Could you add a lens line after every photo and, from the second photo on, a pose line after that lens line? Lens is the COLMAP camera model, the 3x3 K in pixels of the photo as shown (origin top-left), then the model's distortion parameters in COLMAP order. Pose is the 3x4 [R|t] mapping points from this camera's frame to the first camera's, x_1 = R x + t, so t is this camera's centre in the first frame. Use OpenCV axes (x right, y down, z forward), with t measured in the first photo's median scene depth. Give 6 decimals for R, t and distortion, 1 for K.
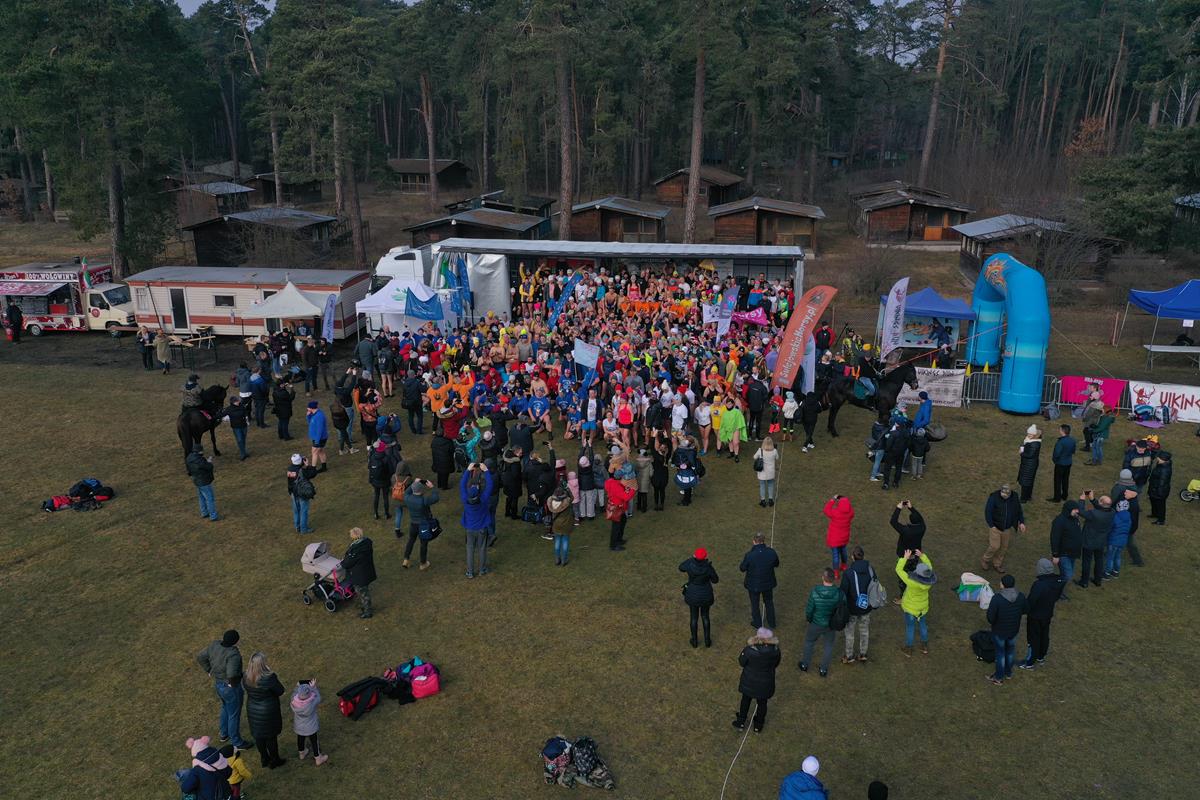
lens RADIAL K [[943.0, 0, 596.1], [0, 943.0, 398.0], [0, 0, 1]] dist [-0.010019, -0.000654]
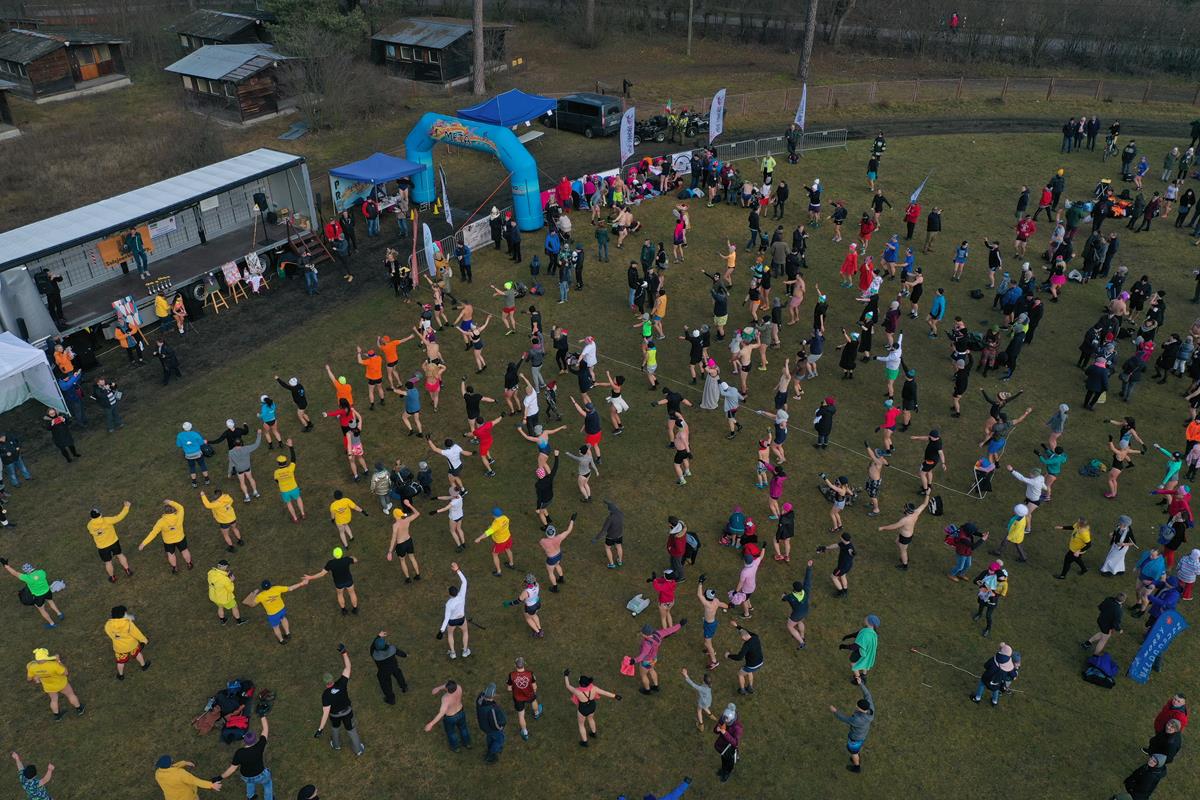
lens RADIAL K [[943.0, 0, 597.4], [0, 943.0, 399.2], [0, 0, 1]] dist [-0.010019, -0.000654]
pose [[0.416377, -0.488388, 0.766881, -0.416242], [0.265205, 0.872036, 0.411364, -0.181894], [-0.869653, 0.032098, 0.492619, 0.121218]]
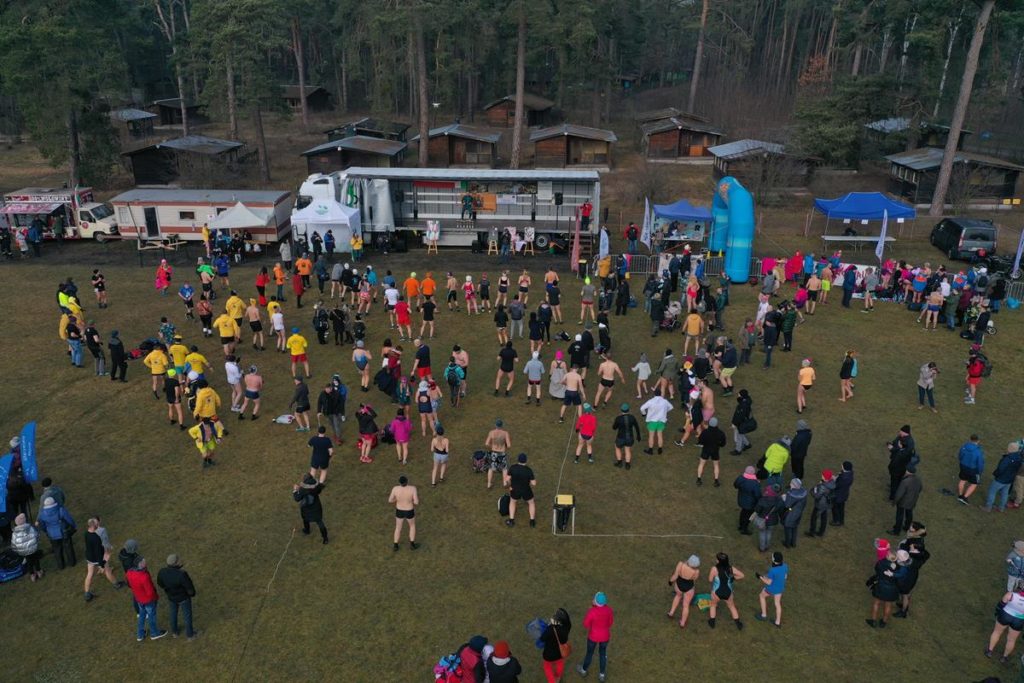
lens RADIAL K [[804.7, 0, 509.2], [0, 804.7, 339.6], [0, 0, 1]] dist [-0.010019, -0.000654]
pose [[0.994932, -0.031189, 0.095591, -0.033386], [0.023971, 0.996838, 0.075753, 0.000278], [-0.097652, -0.073078, 0.992534, -0.171603]]
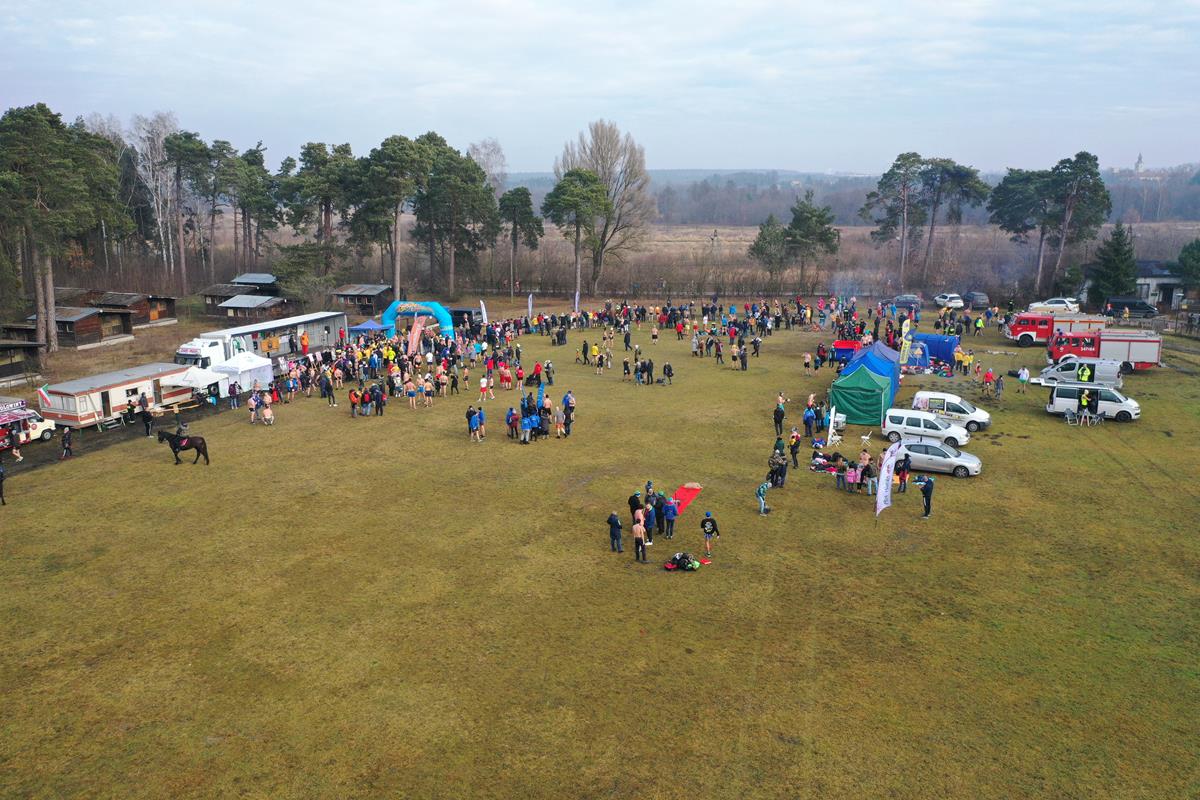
lens RADIAL K [[943.0, 0, 595.4], [0, 943.0, 402.0], [0, 0, 1]] dist [-0.010019, -0.000654]
pose [[0.225145, -0.214431, 0.950436, -1.314681], [0.285167, 0.947267, 0.146165, -0.072982], [-0.931660, 0.238125, 0.274421, -0.119725]]
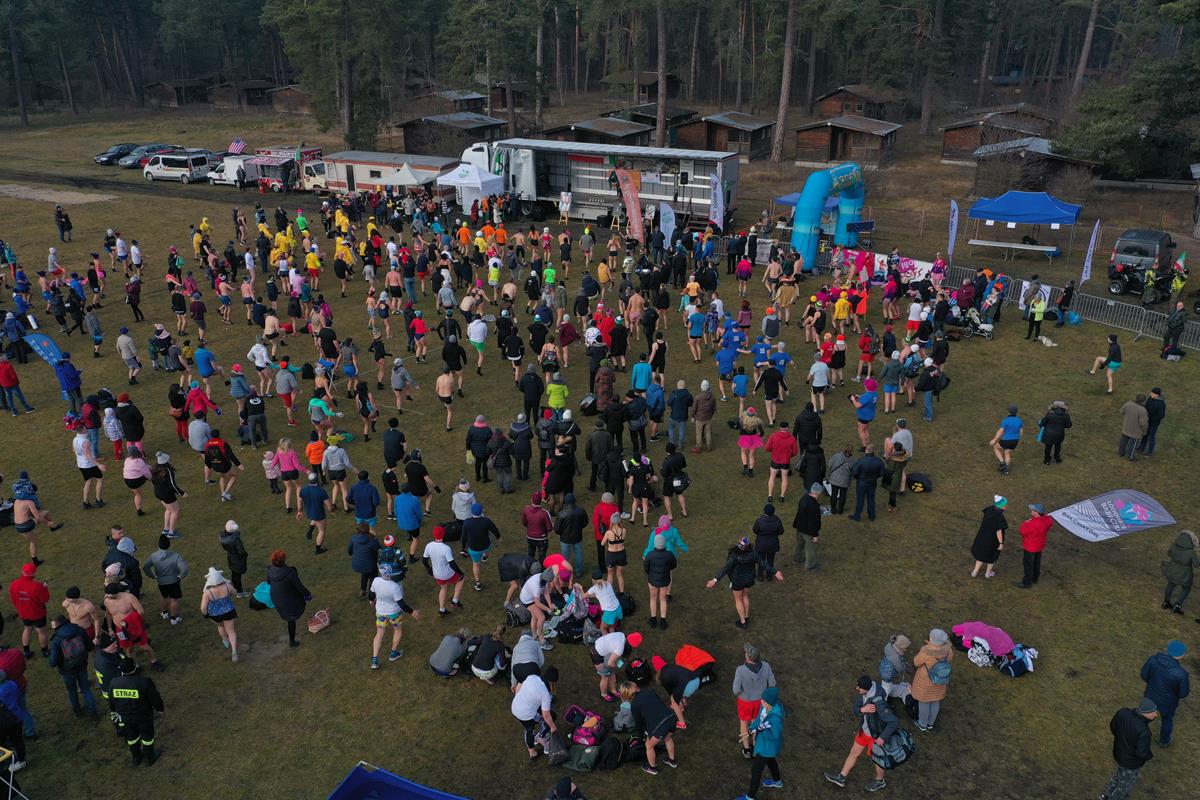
lens RADIAL K [[943.0, 0, 596.1], [0, 943.0, 399.5], [0, 0, 1]] dist [-0.010019, -0.000654]
pose [[0.946758, 0.119252, -0.299046, 0.345916], [-0.090554, 0.990007, 0.108103, 0.047969], [0.308949, -0.075268, 0.948096, -0.290462]]
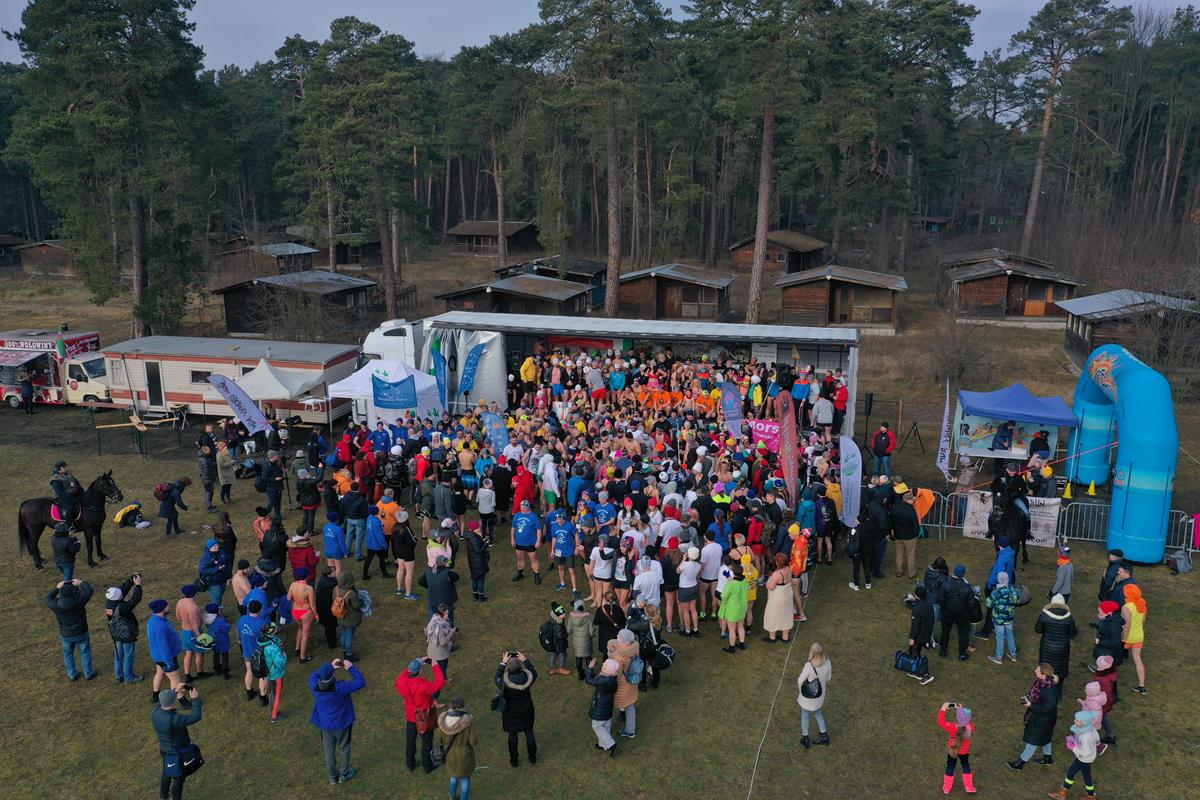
lens RADIAL K [[943.0, 0, 595.6], [0, 943.0, 398.3], [0, 0, 1]] dist [-0.010019, -0.000654]
pose [[0.994371, 0.025676, -0.102800, 0.053685], [-0.032113, 0.997593, -0.061460, -0.030300], [0.100974, 0.064415, 0.992802, 0.114778]]
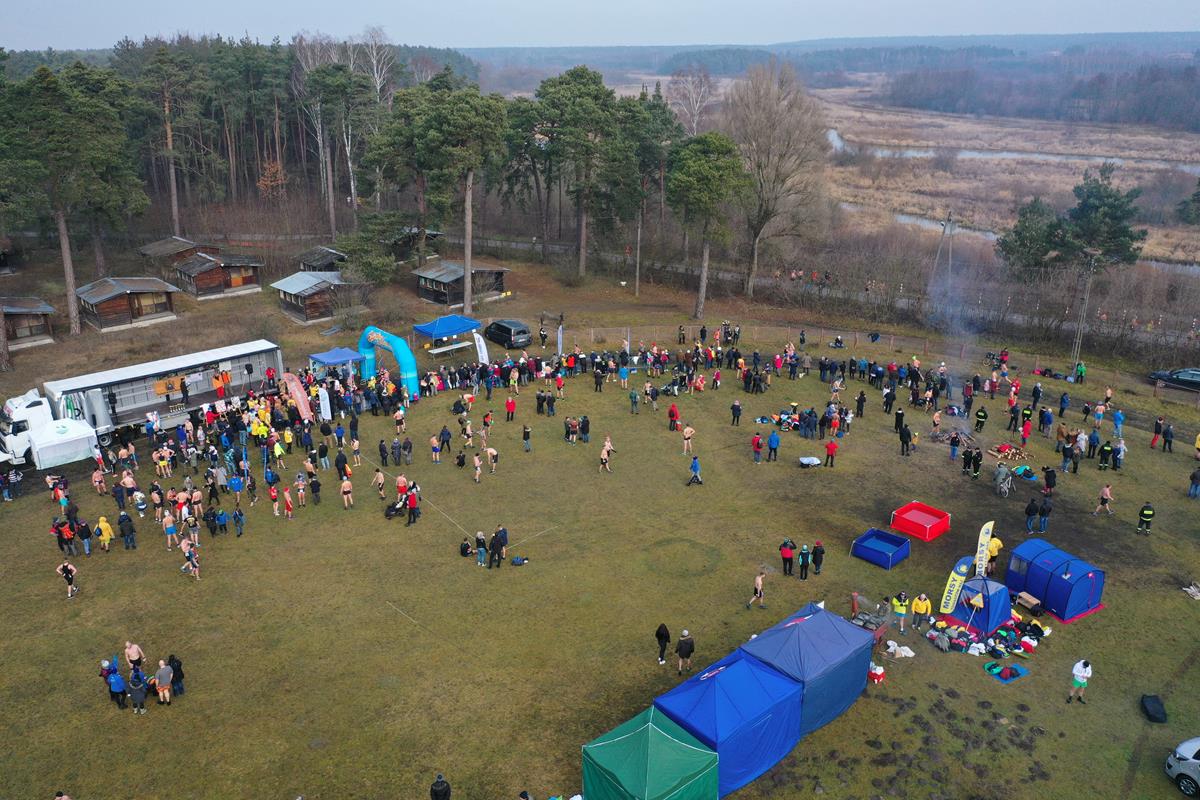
lens RADIAL K [[943.0, 0, 595.5], [0, 943.0, 396.7], [0, 0, 1]] dist [-0.010019, -0.000654]
pose [[0.623186, -0.268105, 0.734683, -0.544267], [0.222985, 0.961323, 0.161667, -0.149820], [-0.749611, 0.063074, 0.658866, -0.484355]]
